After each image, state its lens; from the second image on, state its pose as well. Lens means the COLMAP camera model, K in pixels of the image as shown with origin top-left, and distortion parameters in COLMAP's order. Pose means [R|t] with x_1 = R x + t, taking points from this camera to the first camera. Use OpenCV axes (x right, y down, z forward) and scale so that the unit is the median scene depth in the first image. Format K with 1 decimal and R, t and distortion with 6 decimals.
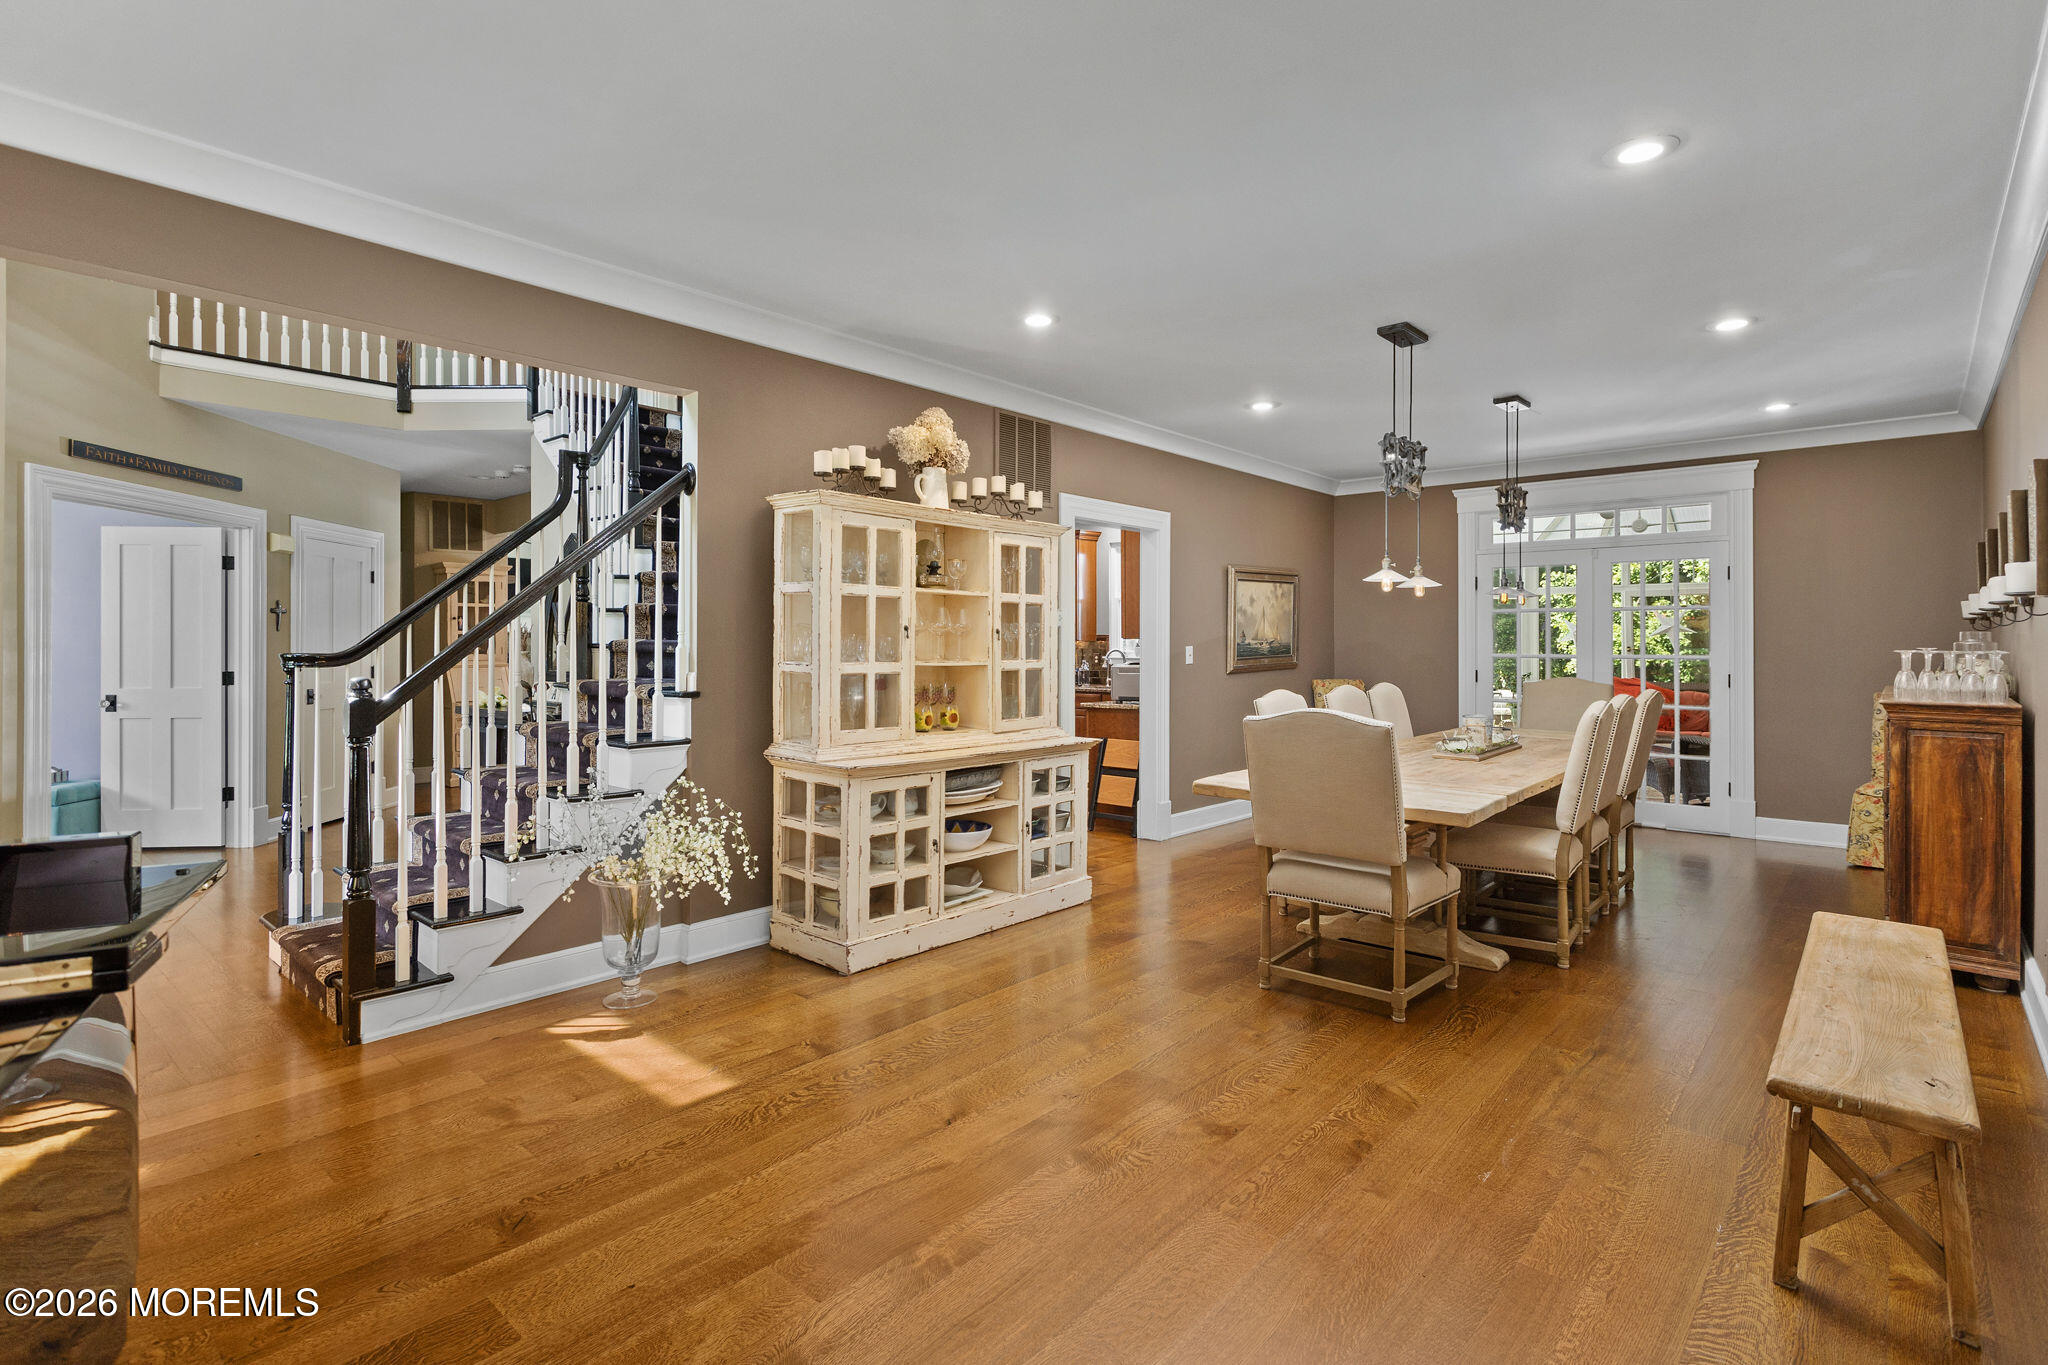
lens RADIAL K [[992.4, 0, 1023.6], [0, 992.4, 648.5], [0, 0, 1]] dist [0.001003, -0.000194]
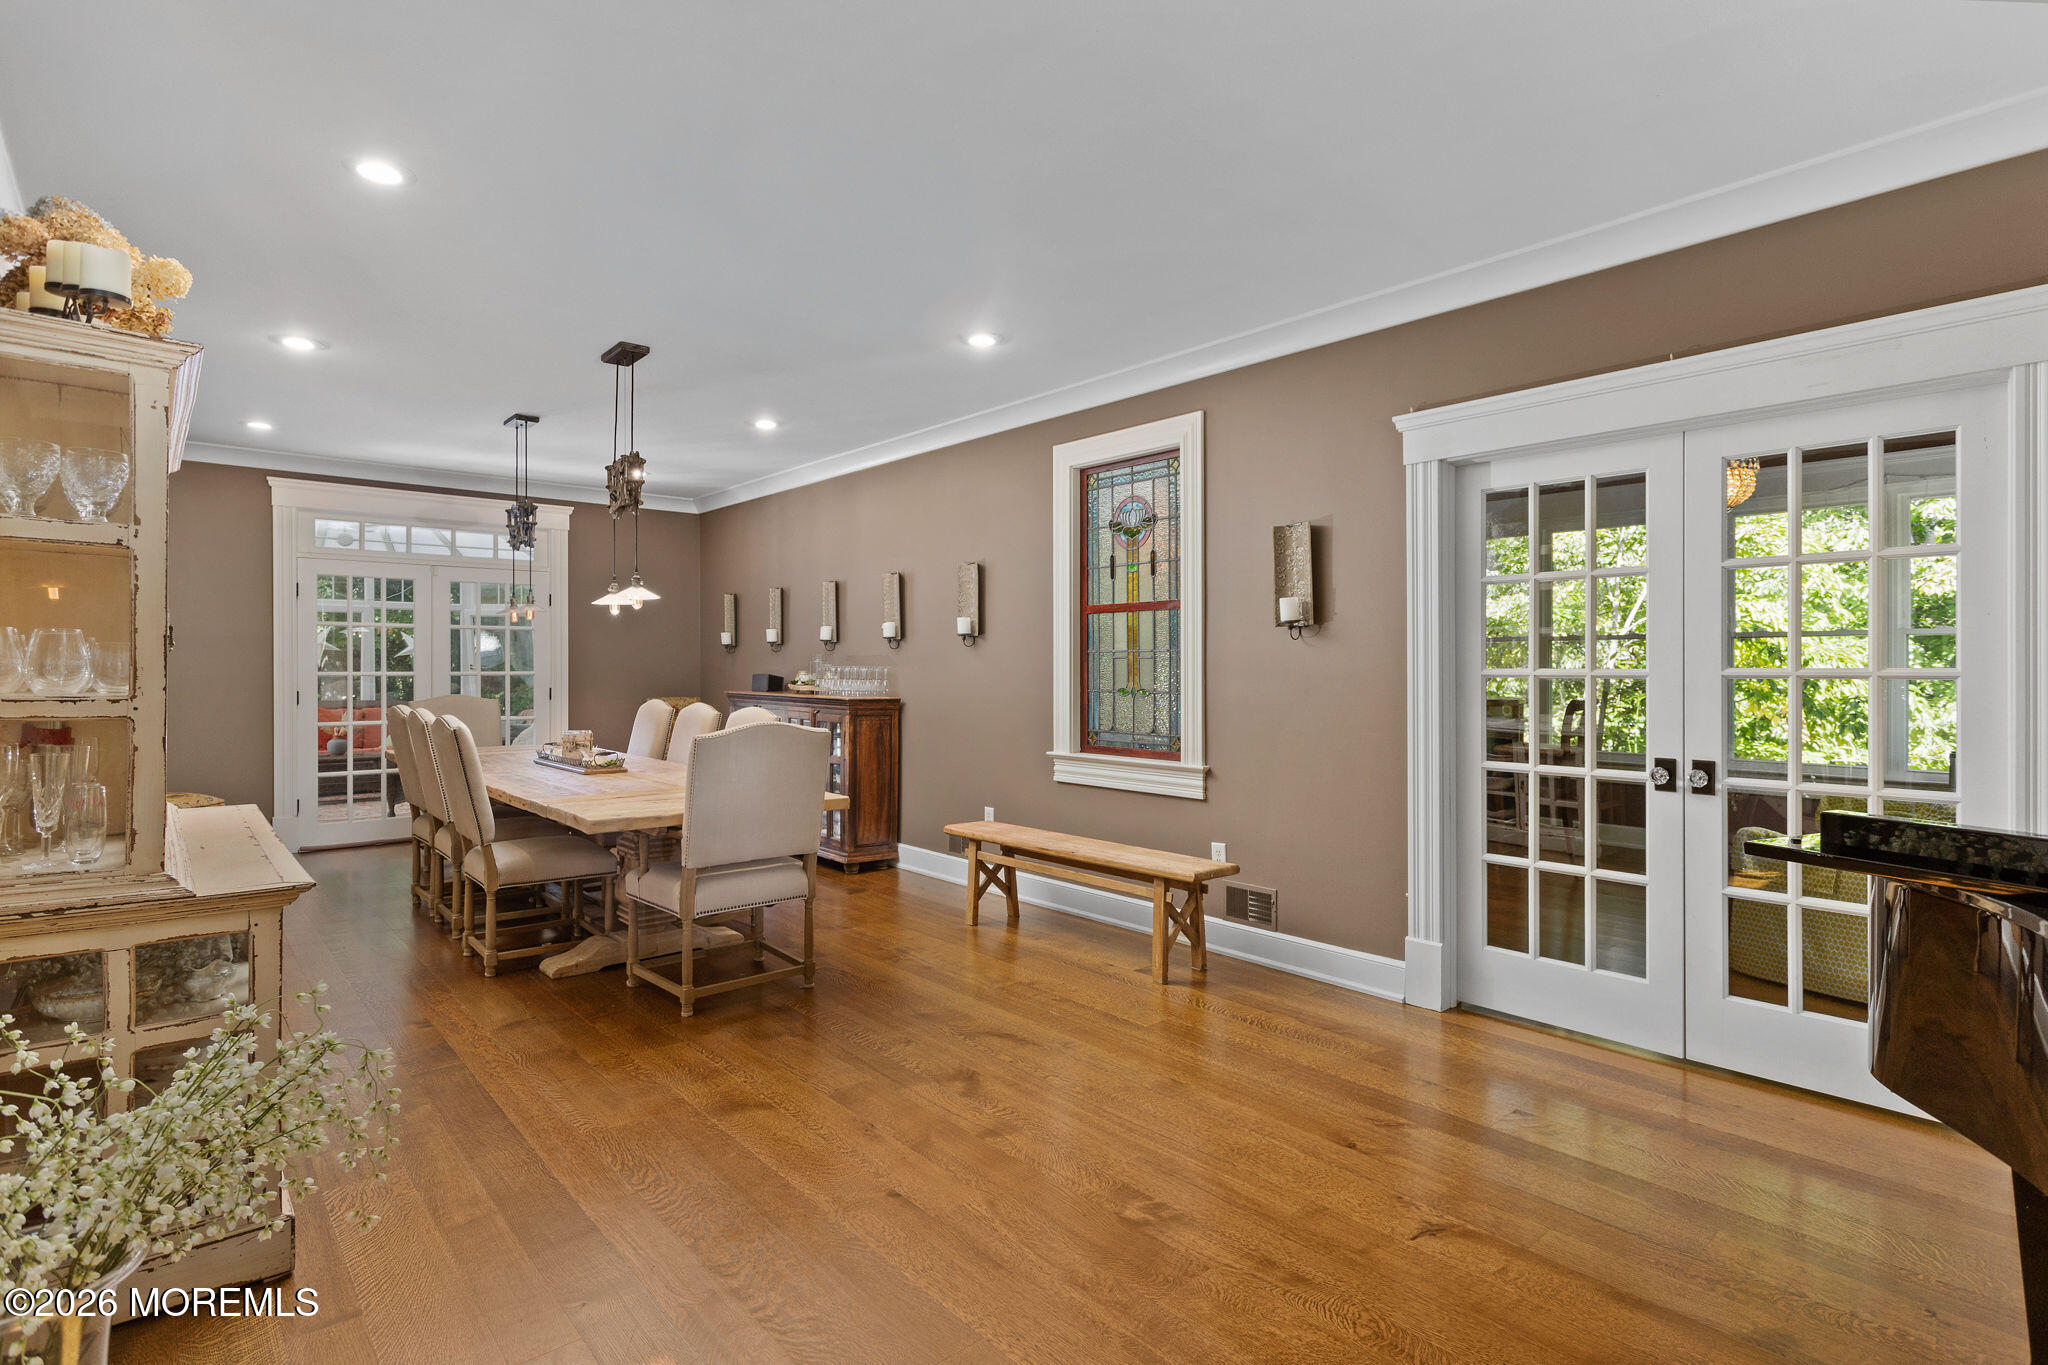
lens RADIAL K [[992.4, 0, 1027.4], [0, 992.4, 674.7], [0, 0, 1]] dist [0.001003, -0.000194]
pose [[0.142269, -0.009757, 0.989780, -0.433587], [-0.000419, 0.999951, 0.009917, -0.000570], [-0.989828, -0.001826, 0.142258, 0.348424]]
